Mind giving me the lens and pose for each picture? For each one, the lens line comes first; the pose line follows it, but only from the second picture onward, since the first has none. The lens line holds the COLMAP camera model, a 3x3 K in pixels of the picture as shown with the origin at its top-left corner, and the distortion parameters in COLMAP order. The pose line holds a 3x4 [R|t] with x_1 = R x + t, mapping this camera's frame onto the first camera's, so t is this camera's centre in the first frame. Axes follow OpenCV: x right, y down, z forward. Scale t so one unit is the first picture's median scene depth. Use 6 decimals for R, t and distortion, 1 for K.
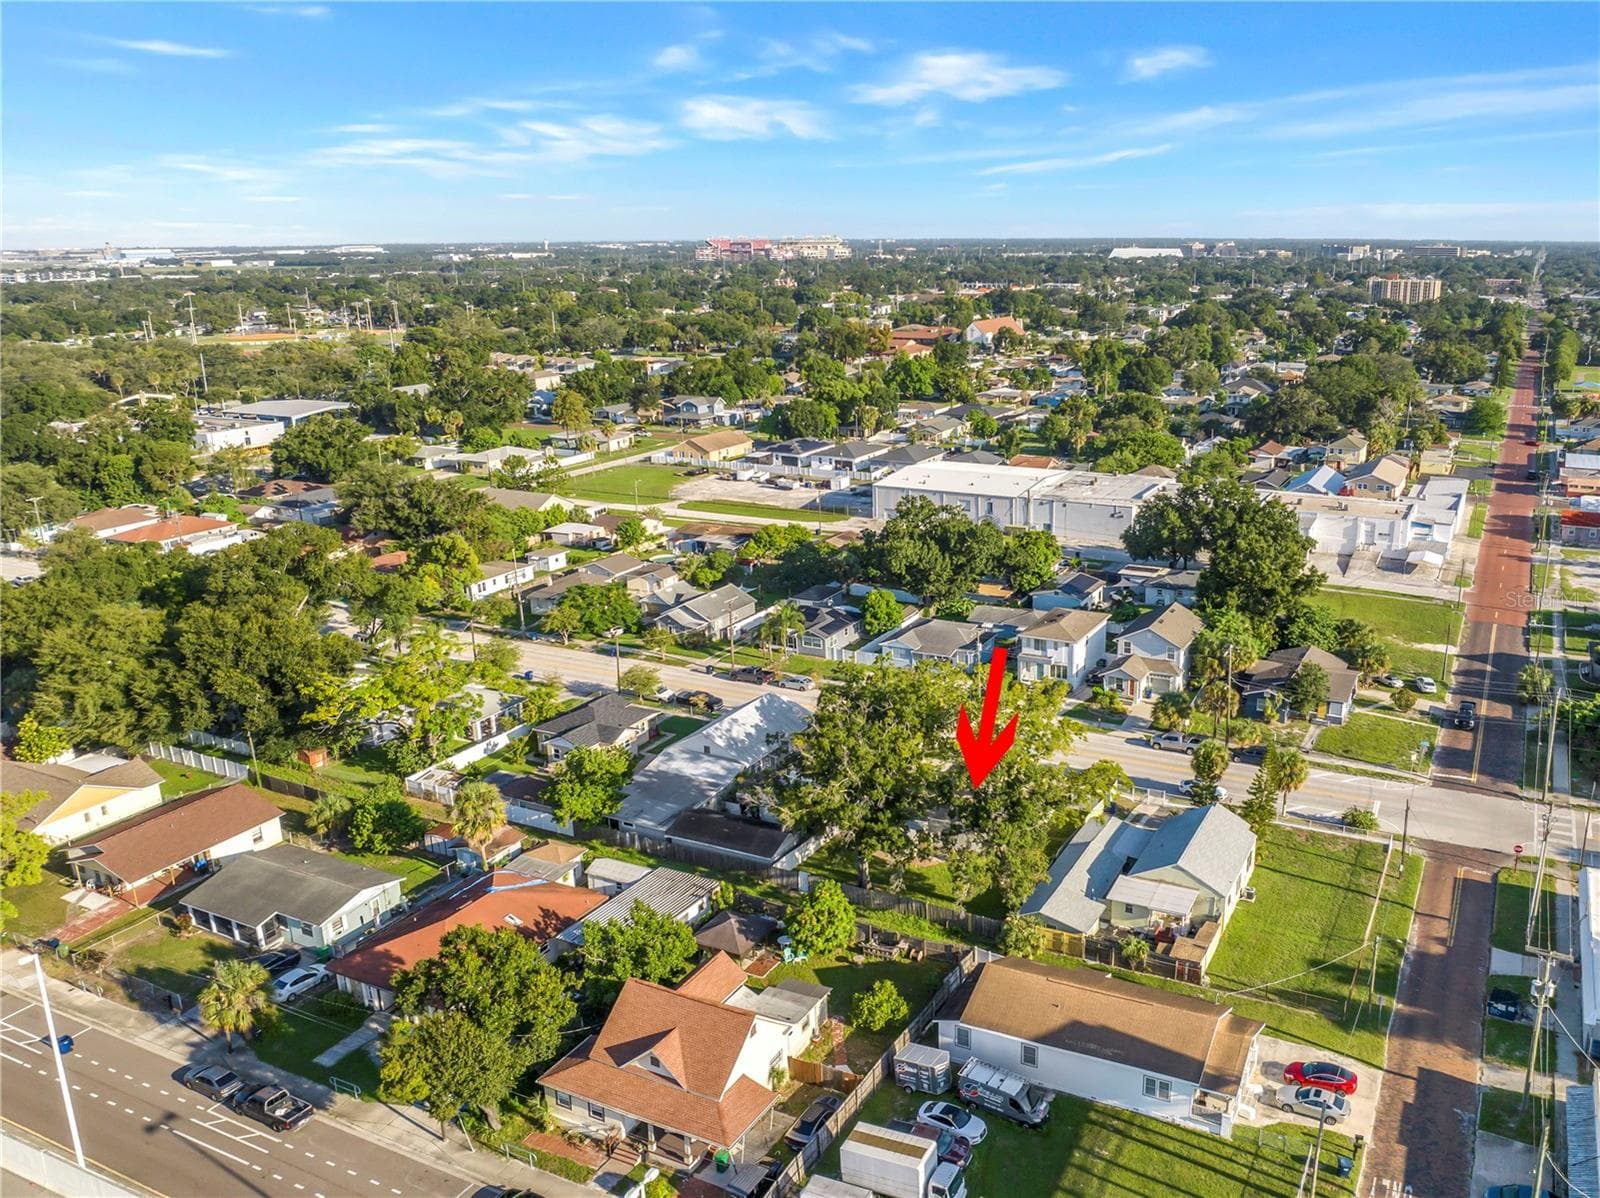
lens RADIAL K [[1407.1, 0, 782.0], [0, 1407.1, 596.7], [0, 0, 1]] dist [-0.038283, -0.023894]
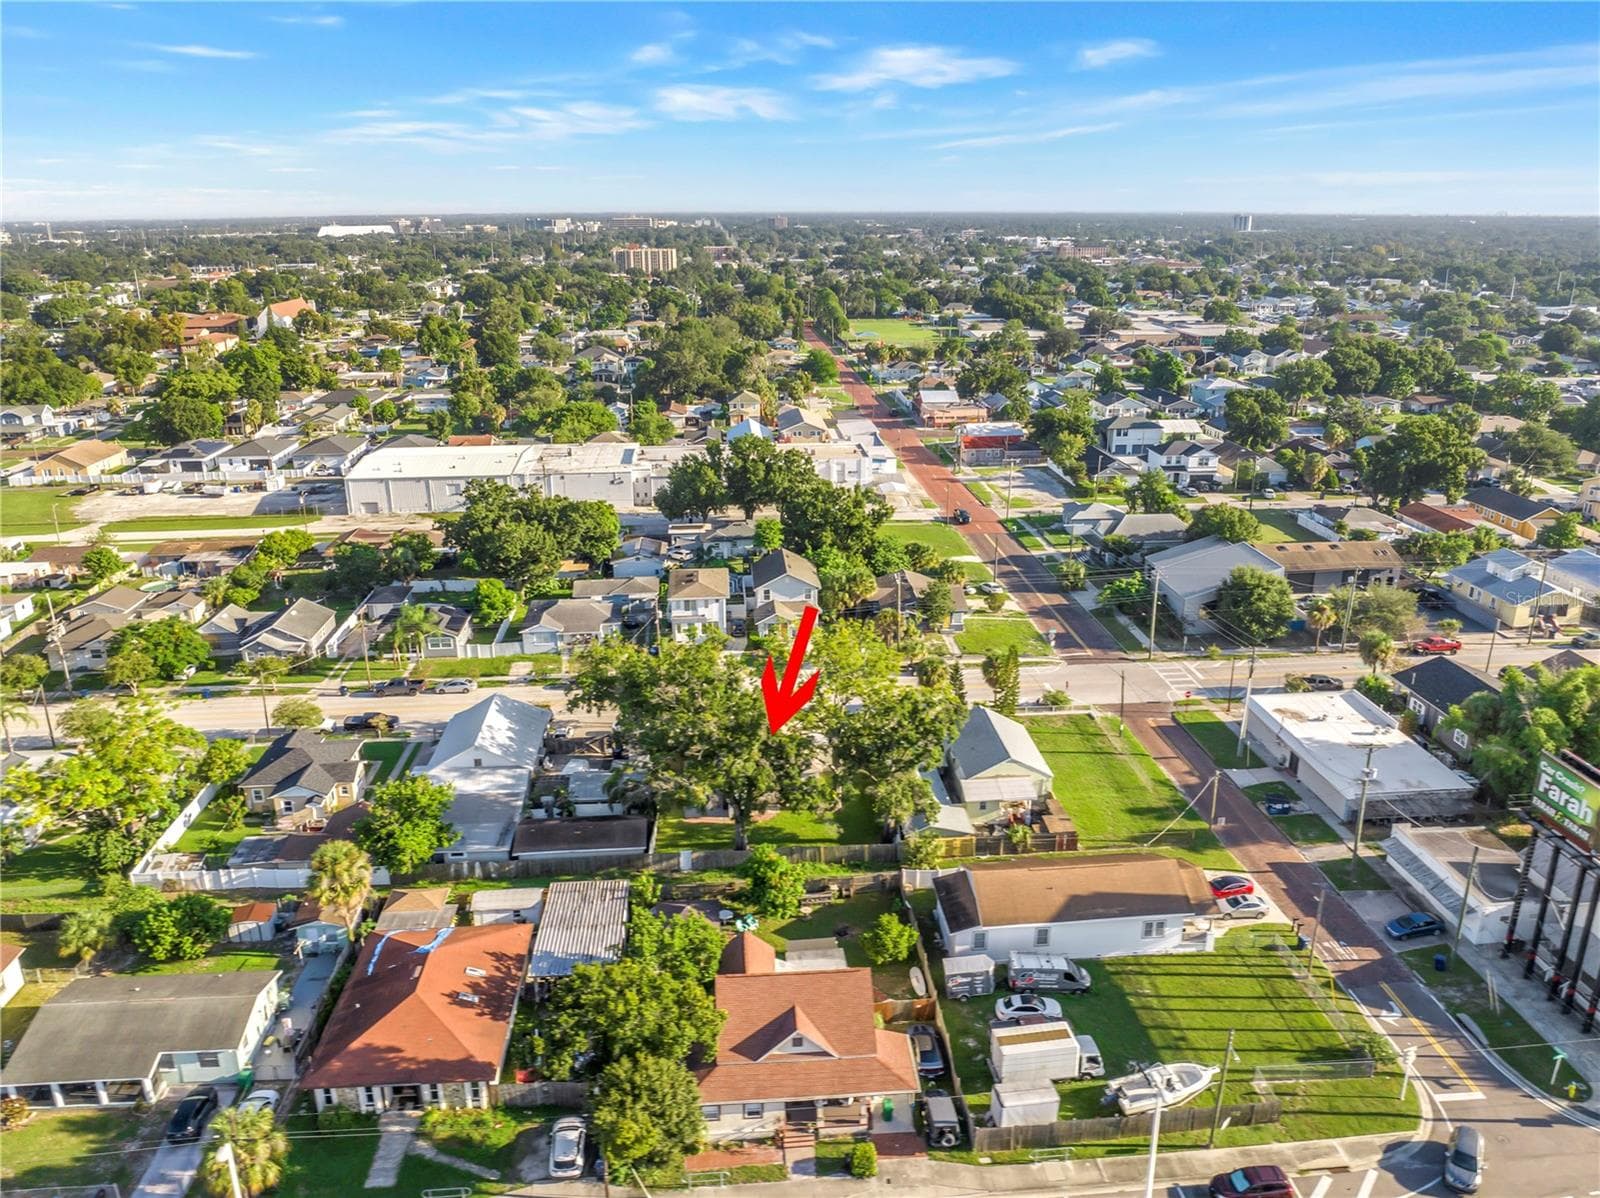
lens RADIAL K [[1407.1, 0, 782.0], [0, 1407.1, 596.7], [0, 0, 1]] dist [-0.038283, -0.023894]
pose [[0.830182, -0.148480, 0.537356, -0.328964], [0.139987, 0.988519, 0.056872, -0.022653], [-0.539631, 0.028009, 0.841436, 0.086510]]
